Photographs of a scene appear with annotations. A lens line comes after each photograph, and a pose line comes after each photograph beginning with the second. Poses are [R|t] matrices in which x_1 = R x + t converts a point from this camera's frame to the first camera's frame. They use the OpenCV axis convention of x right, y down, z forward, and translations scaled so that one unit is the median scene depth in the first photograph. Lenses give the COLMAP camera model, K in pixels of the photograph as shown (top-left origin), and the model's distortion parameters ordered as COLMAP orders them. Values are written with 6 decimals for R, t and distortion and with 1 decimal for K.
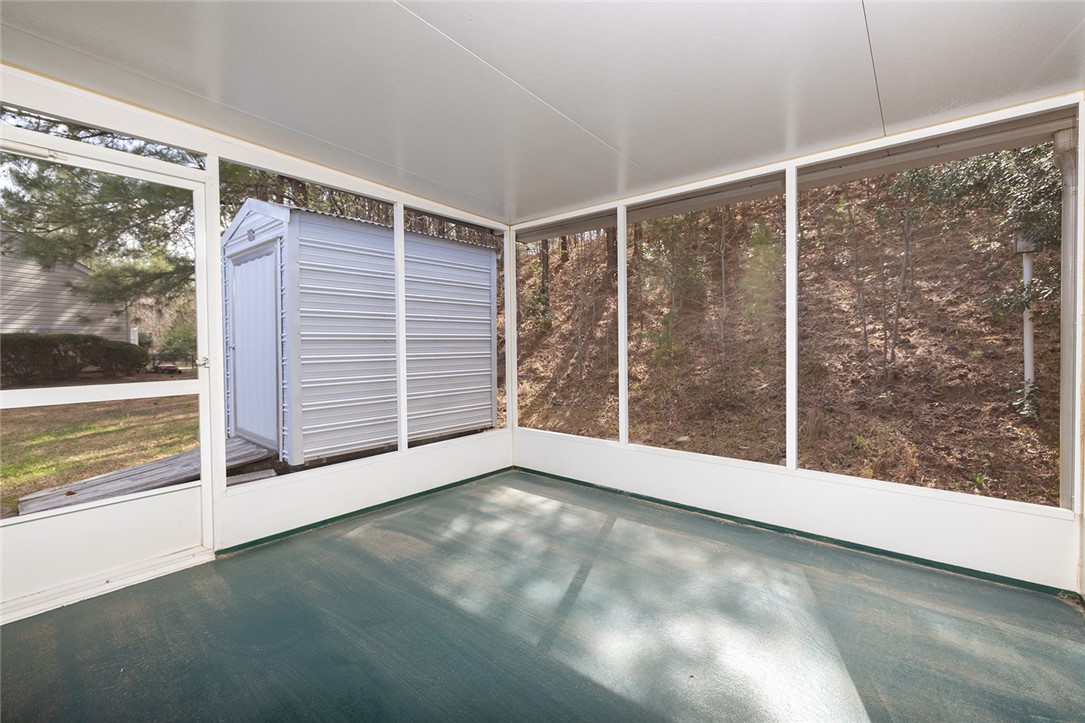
lens RADIAL K [[459.1, 0, 540.5], [0, 459.1, 352.5], [0, 0, 1]] dist [-0.000309, -0.000077]
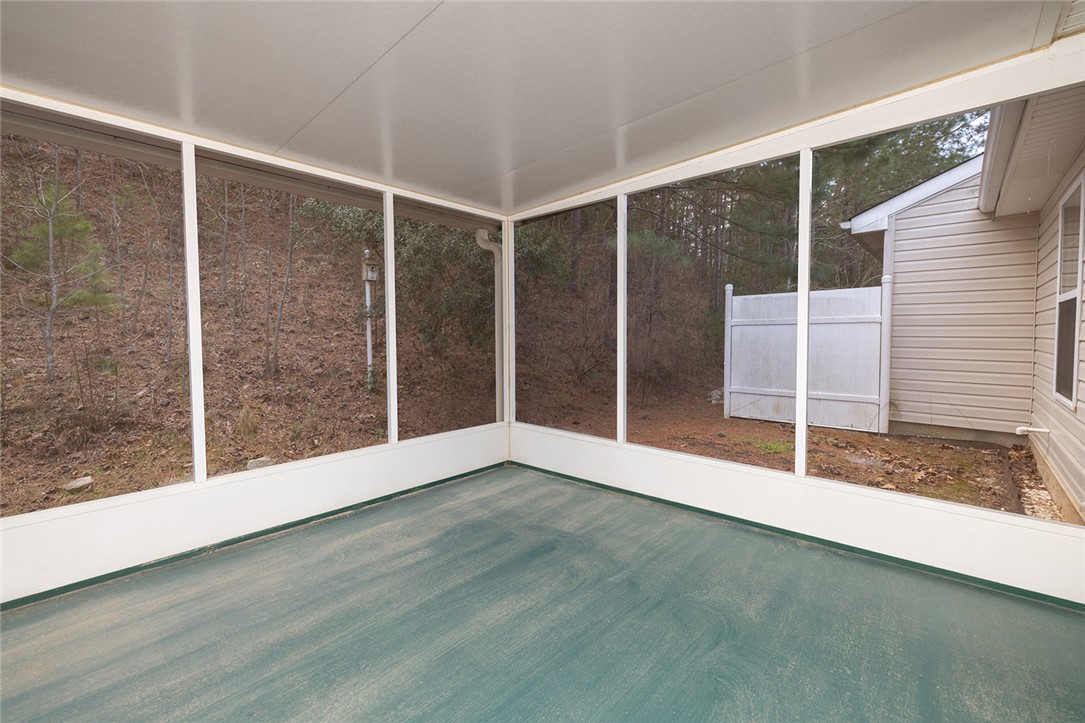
lens RADIAL K [[459.1, 0, 540.5], [0, 459.1, 352.5], [0, 0, 1]] dist [-0.000309, -0.000077]
pose [[0.046740, -0.031707, 0.998404, -0.582946], [0.025557, 0.999207, 0.030536, -0.011537], [-0.998580, 0.024089, 0.047513, 0.507954]]
